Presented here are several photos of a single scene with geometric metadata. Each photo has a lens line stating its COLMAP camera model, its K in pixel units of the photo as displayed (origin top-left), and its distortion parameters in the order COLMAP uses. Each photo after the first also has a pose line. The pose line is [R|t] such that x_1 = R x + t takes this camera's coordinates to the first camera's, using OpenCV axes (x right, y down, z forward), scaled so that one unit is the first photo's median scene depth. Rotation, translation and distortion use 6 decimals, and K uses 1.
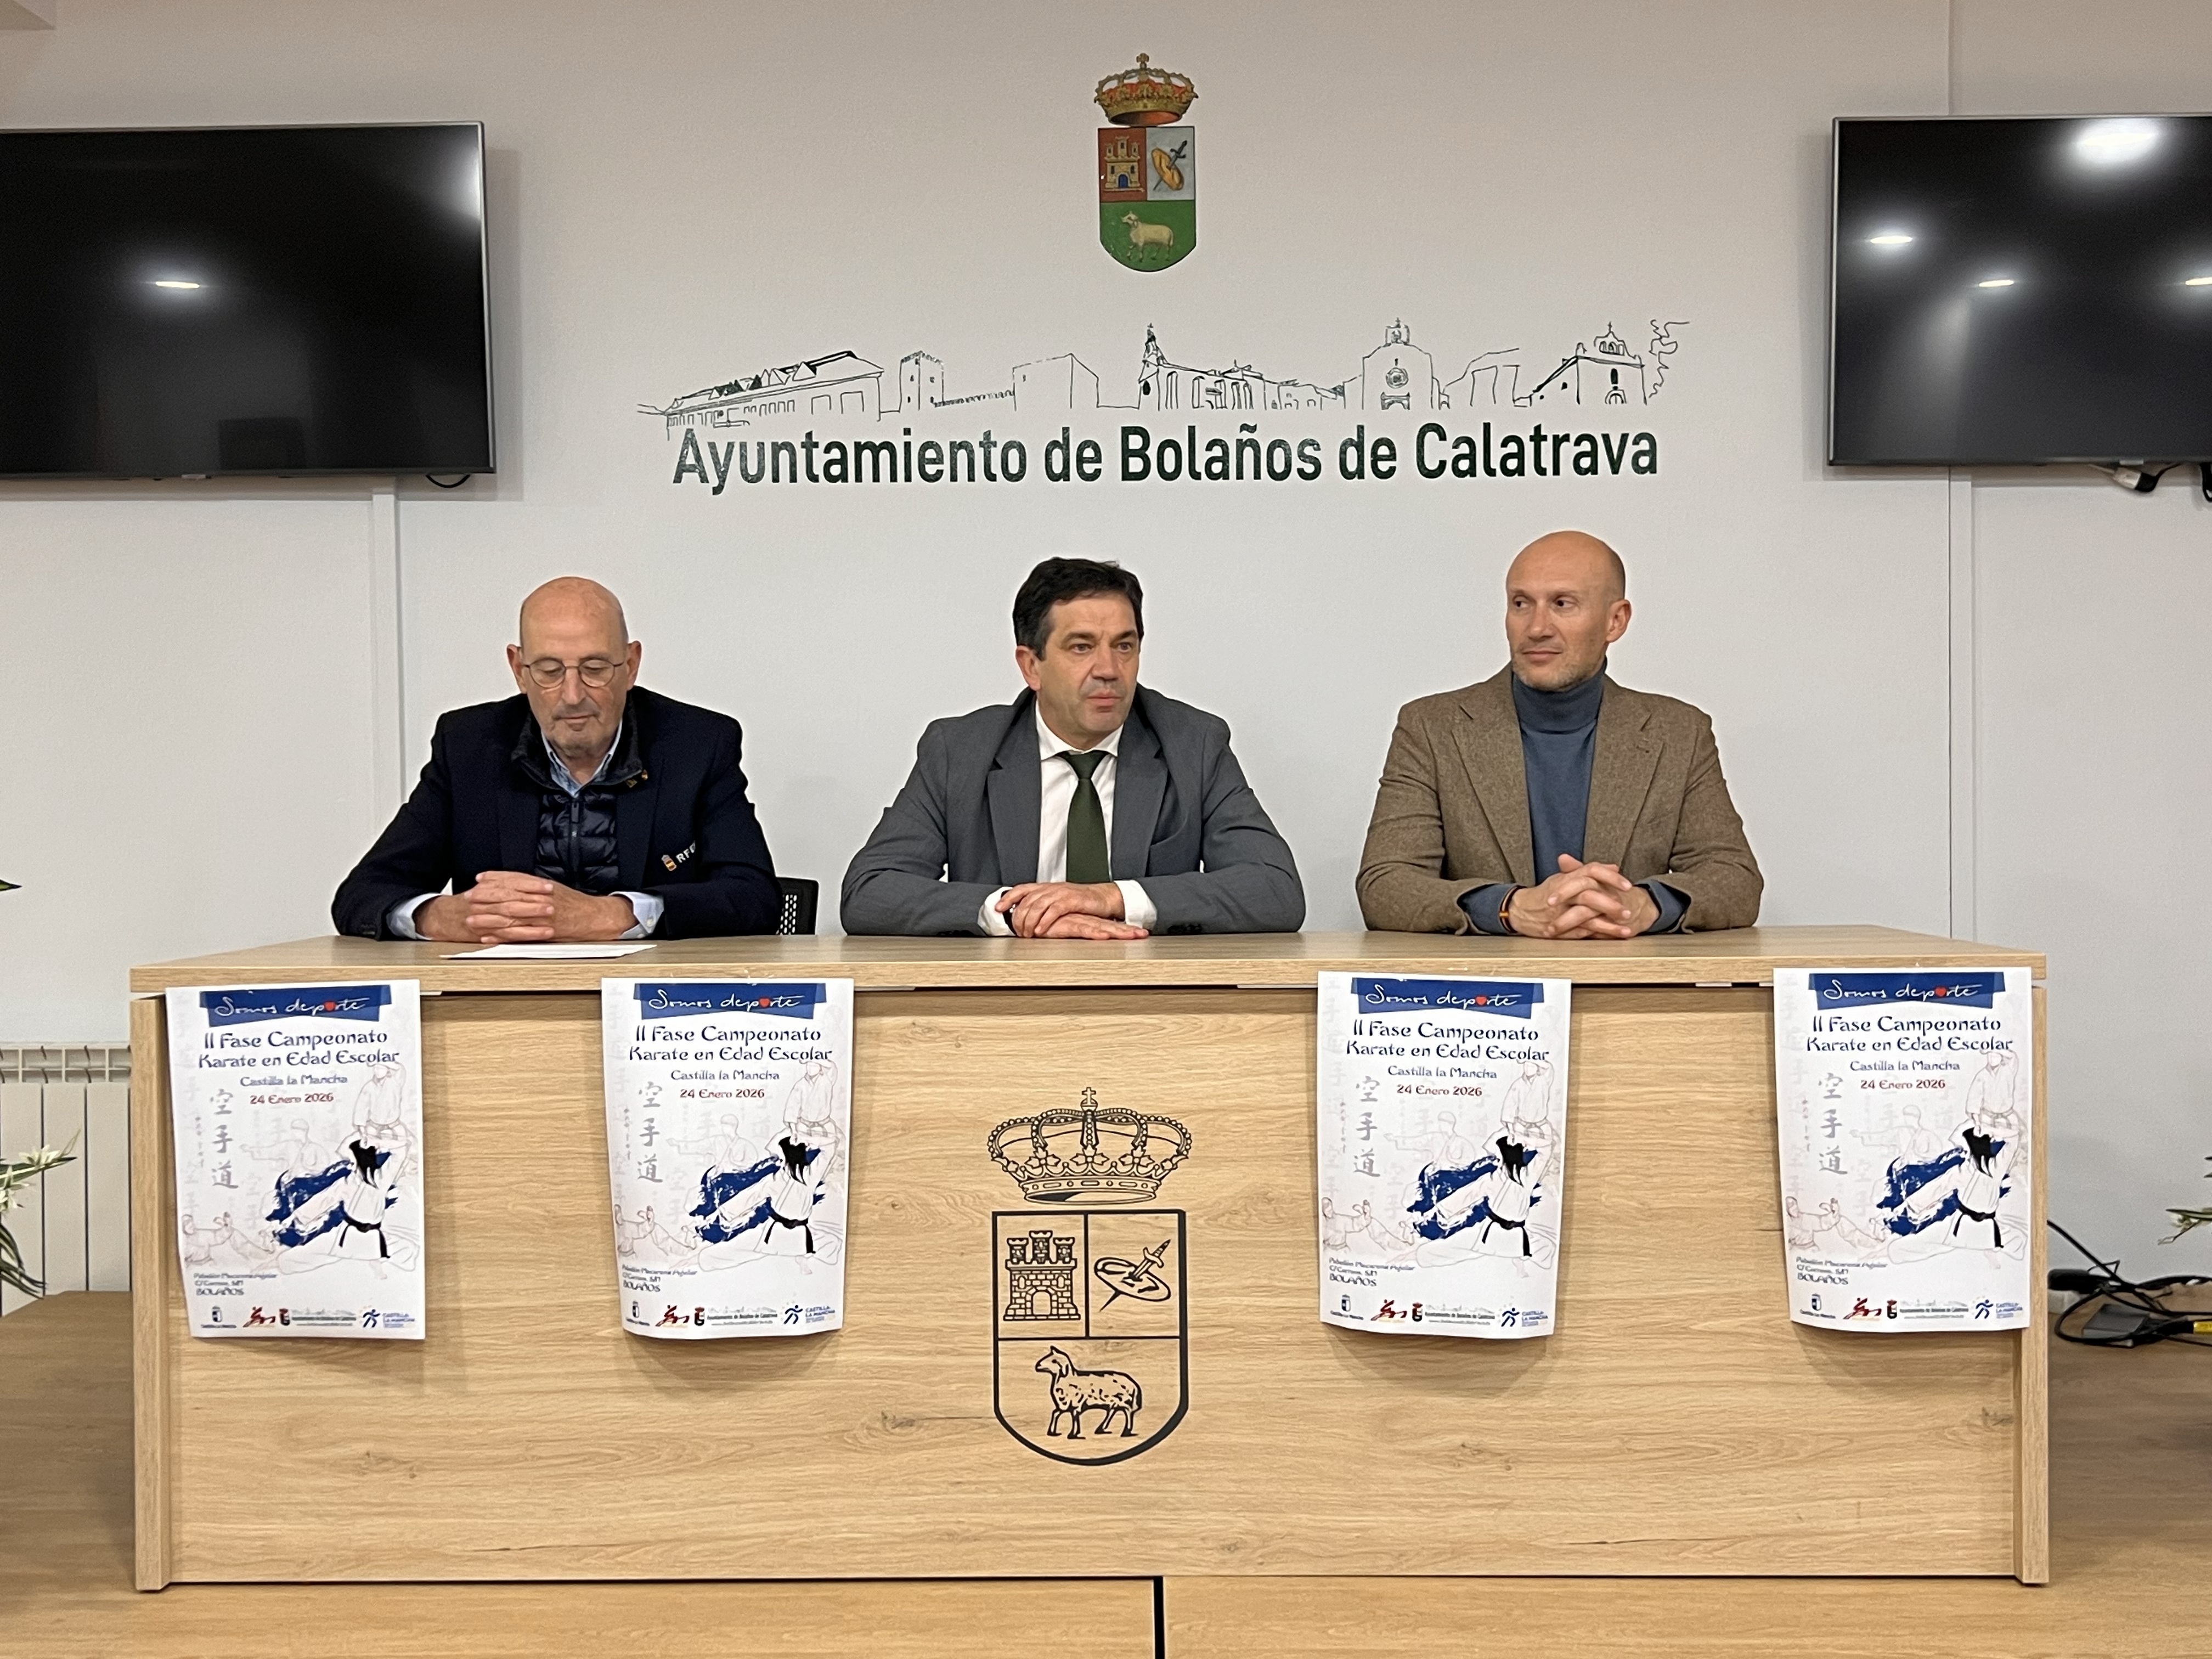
lens RADIAL K [[2482.5, 0, 1115.3], [0, 2482.5, 801.7], [0, 0, 1]] dist [0.205055, -0.630135]
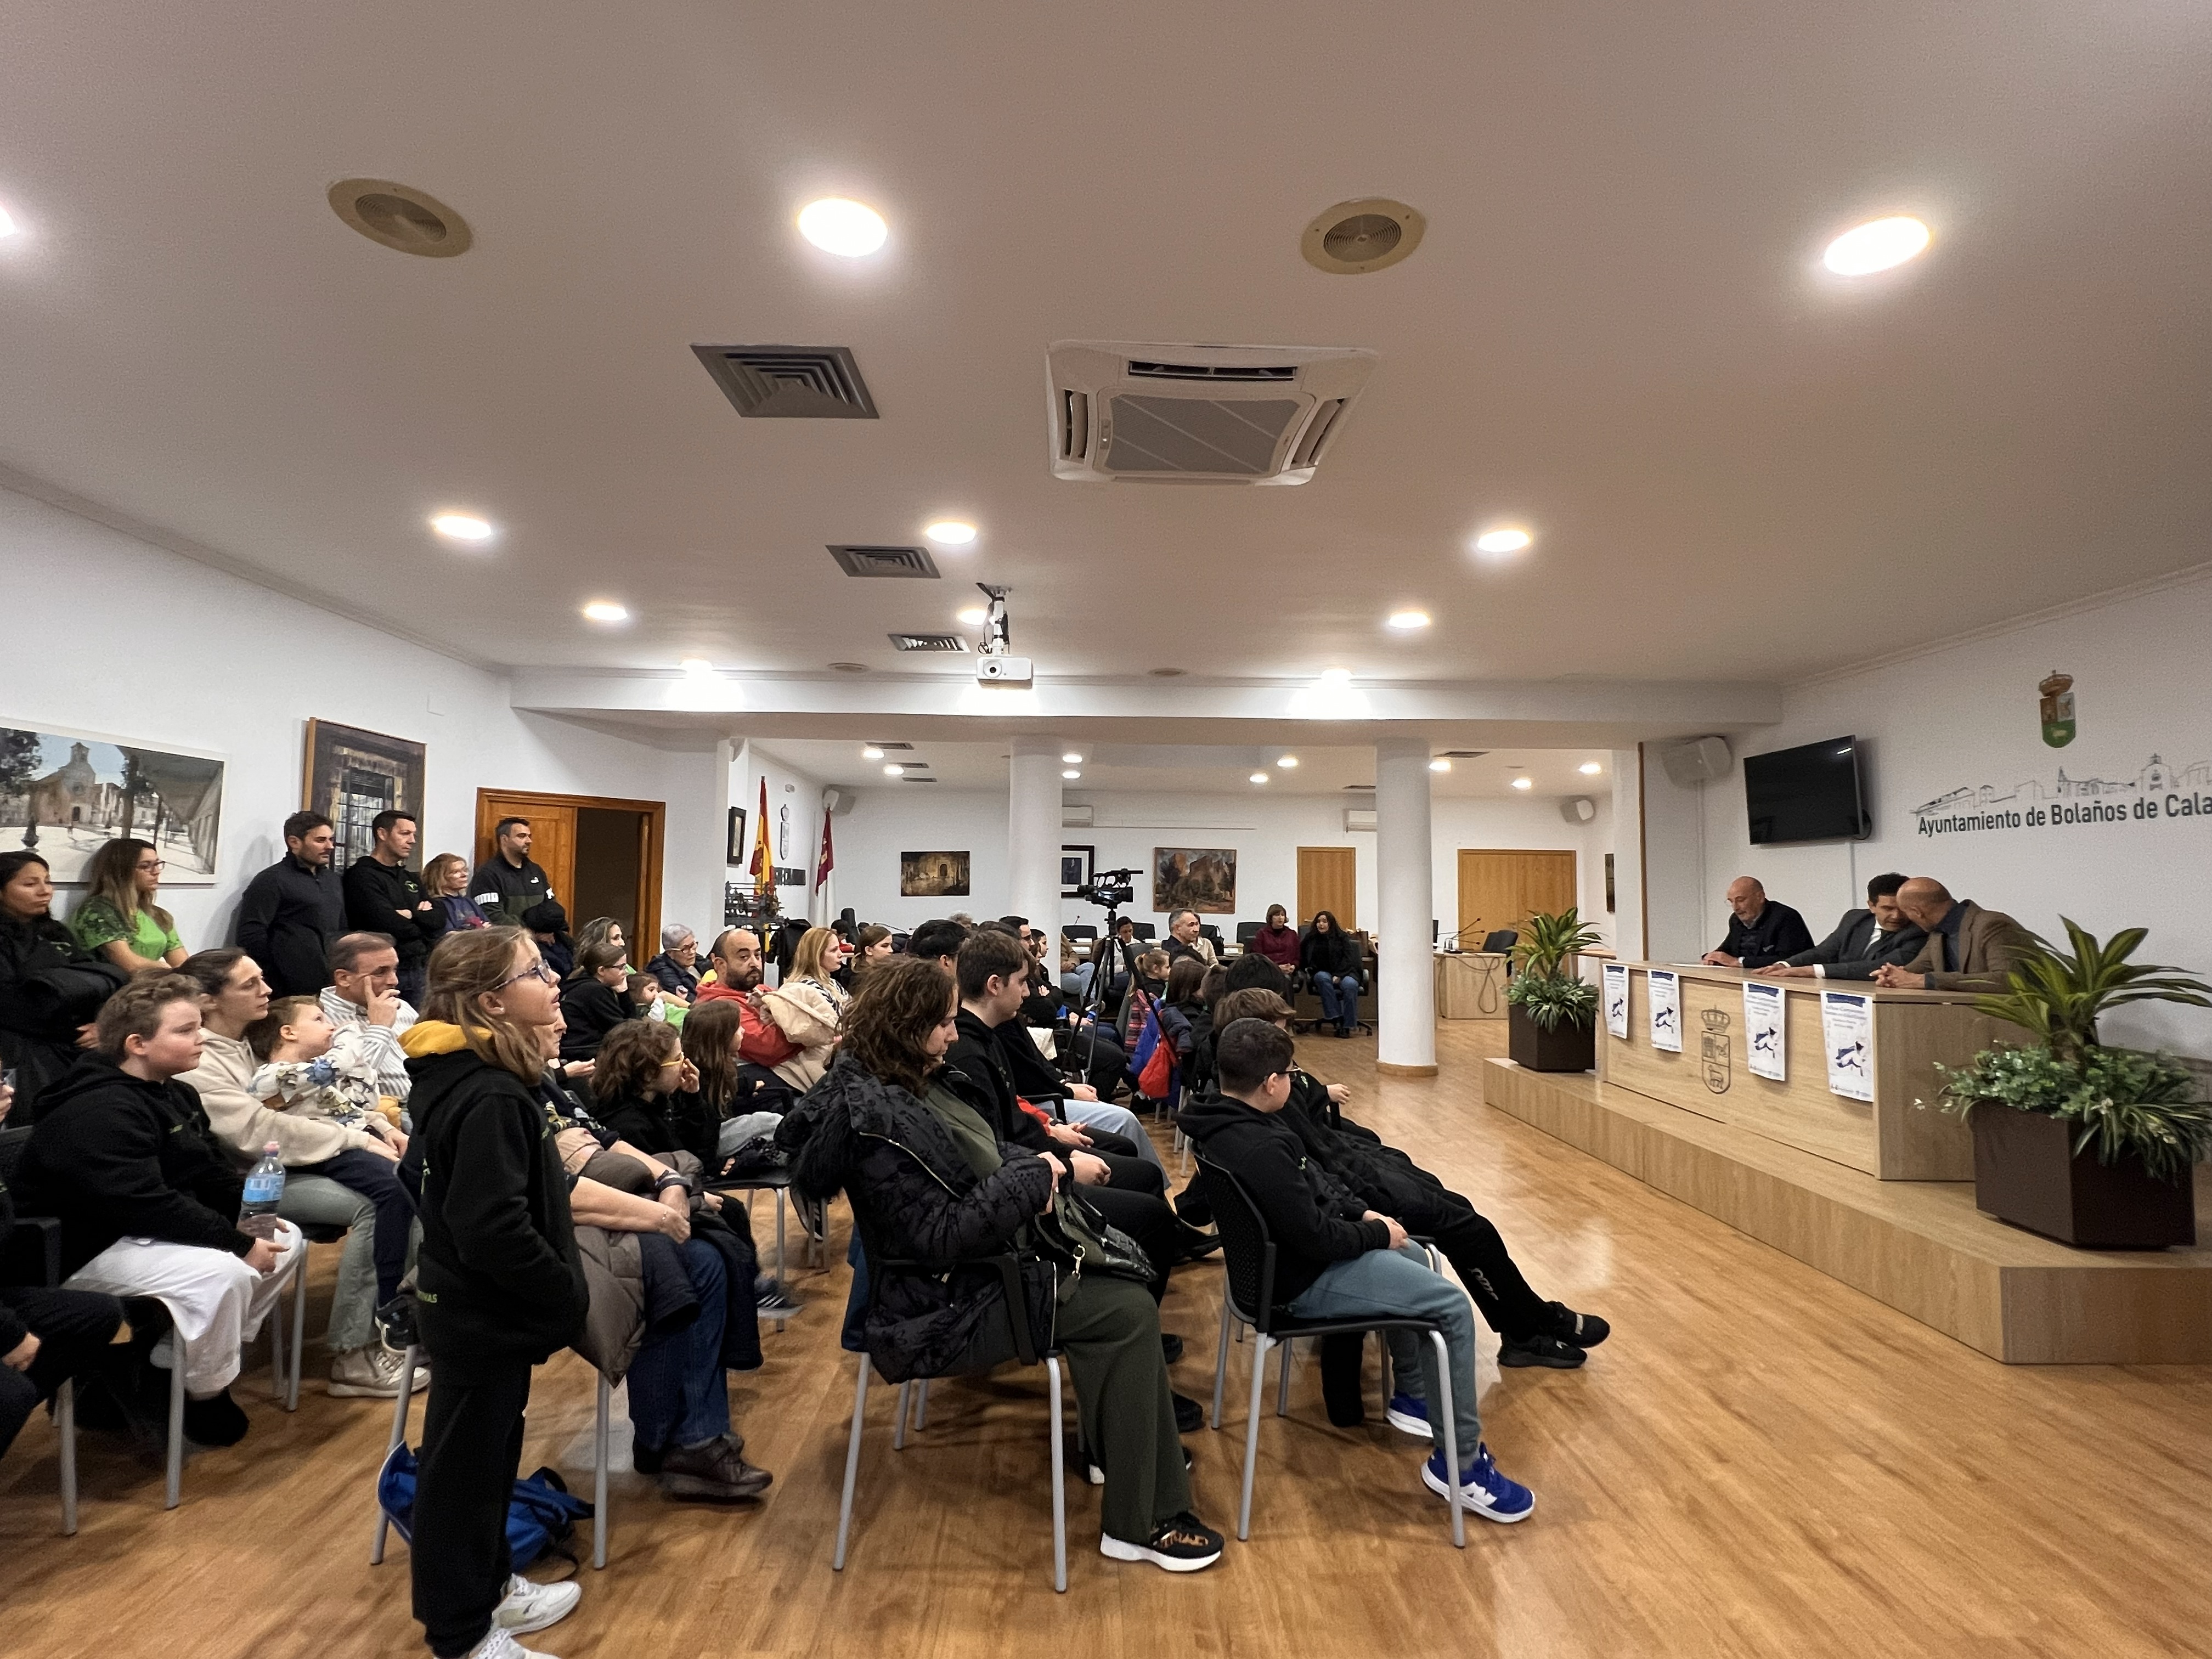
lens RADIAL K [[1032.2, 0, 1106.0], [0, 1032.2, 829.5], [0, 0, 1]] dist [0.001037, 0.000300]
pose [[0.045908, -0.055370, -0.997410, 1.075584], [-0.023273, 0.998132, -0.056481, -0.036759], [0.998675, 0.025806, 0.044534, -0.074455]]
